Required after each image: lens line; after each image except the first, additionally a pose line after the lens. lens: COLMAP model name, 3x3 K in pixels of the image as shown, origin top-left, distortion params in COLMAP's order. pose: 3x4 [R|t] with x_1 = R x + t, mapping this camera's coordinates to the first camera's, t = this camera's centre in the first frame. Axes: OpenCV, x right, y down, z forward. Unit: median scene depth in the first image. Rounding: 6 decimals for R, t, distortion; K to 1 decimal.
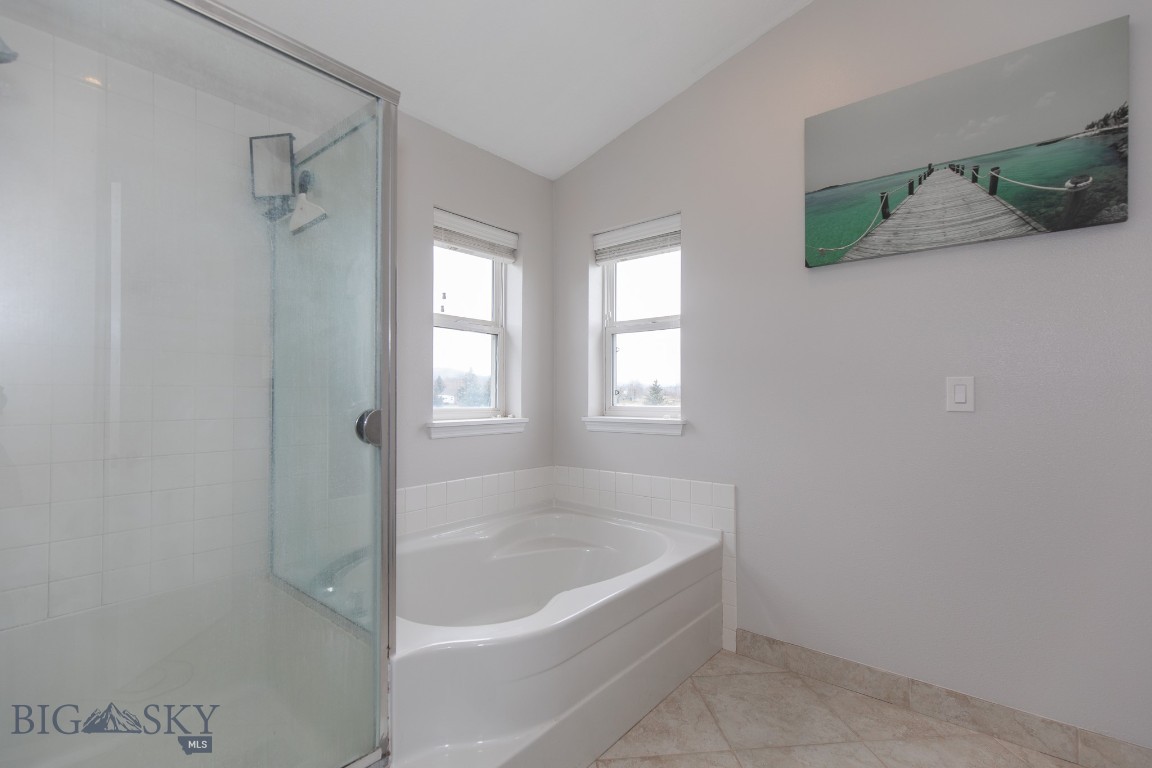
lens RADIAL K [[516.5, 0, 570.1], [0, 516.5, 386.7], [0, 0, 1]] dist [0.002684, -0.001724]
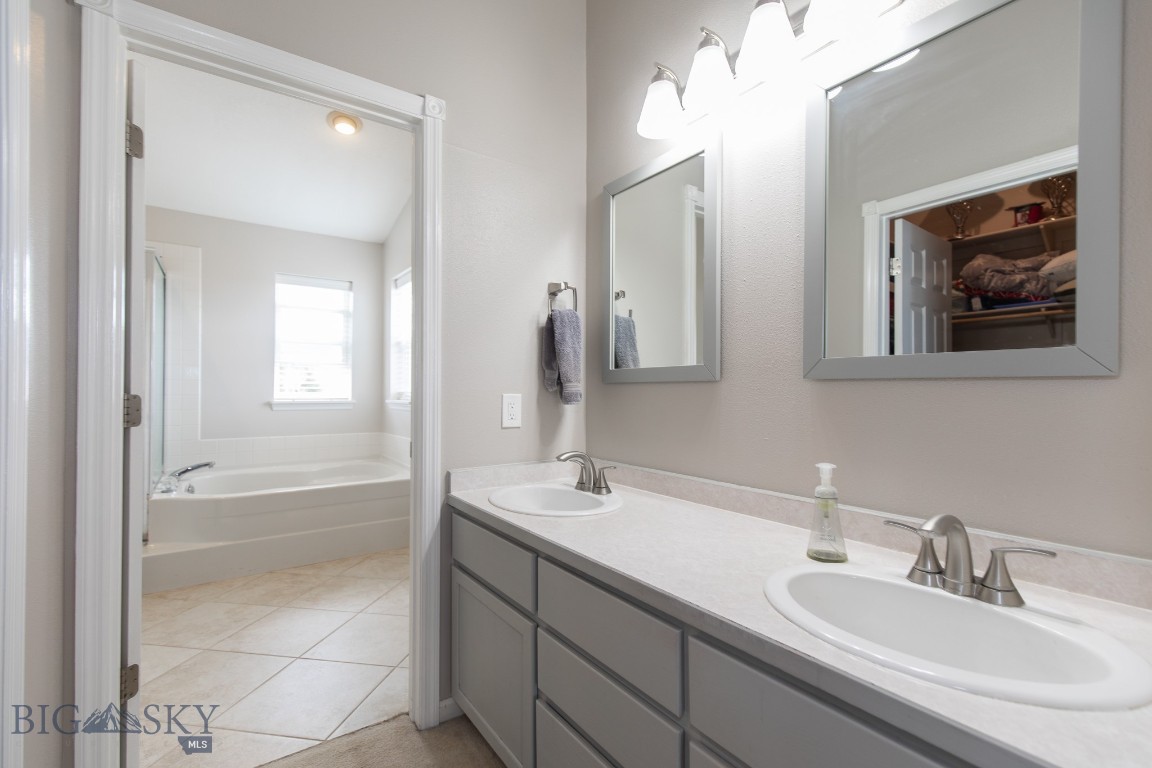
lens RADIAL K [[516.5, 0, 578.0], [0, 516.5, 381.8], [0, 0, 1]] dist [0.002684, -0.001724]
pose [[0.971081, -0.001325, -0.238746, 1.139635], [0.001539, 0.999999, 0.000708, 0.006496], [0.238745, -0.001055, 0.971082, -0.420087]]
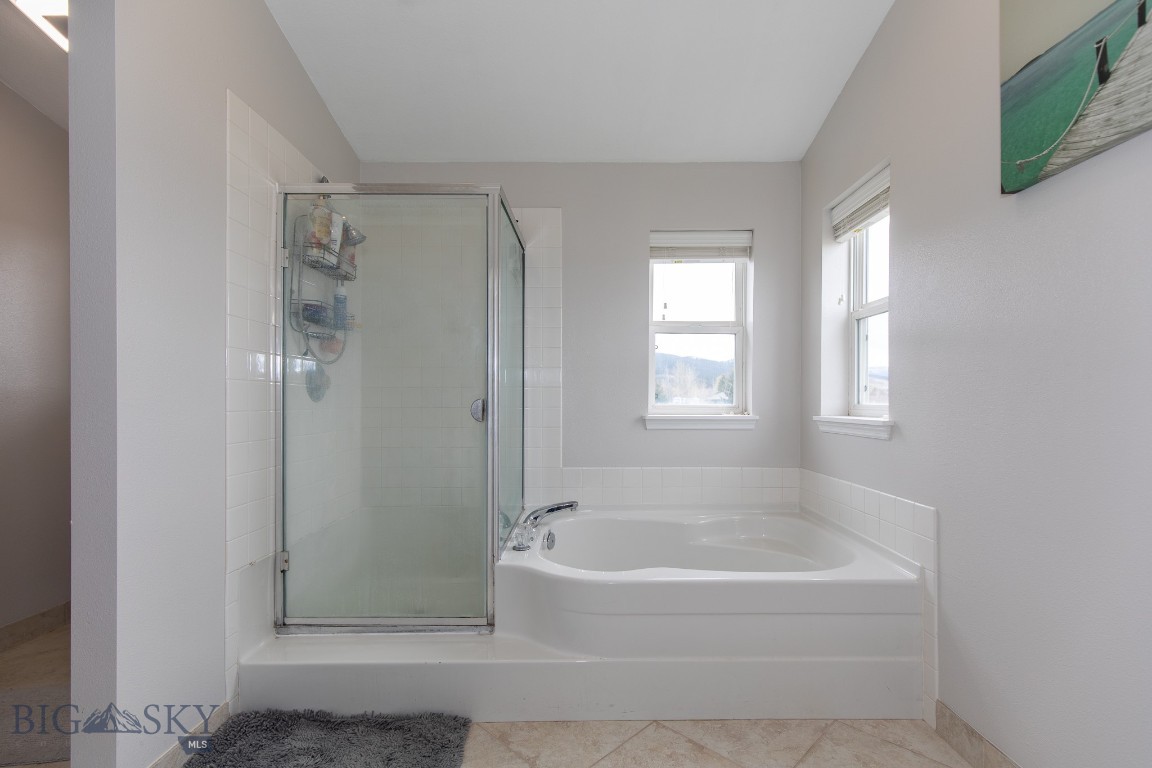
lens RADIAL K [[516.5, 0, 580.1], [0, 516.5, 400.6], [0, 0, 1]] dist [0.002684, -0.001724]
pose [[0.645876, 0.001890, -0.763440, 0.548417], [0.011571, 0.999858, 0.012264, 0.019308], [0.763355, -0.016755, 0.645762, 0.126342]]
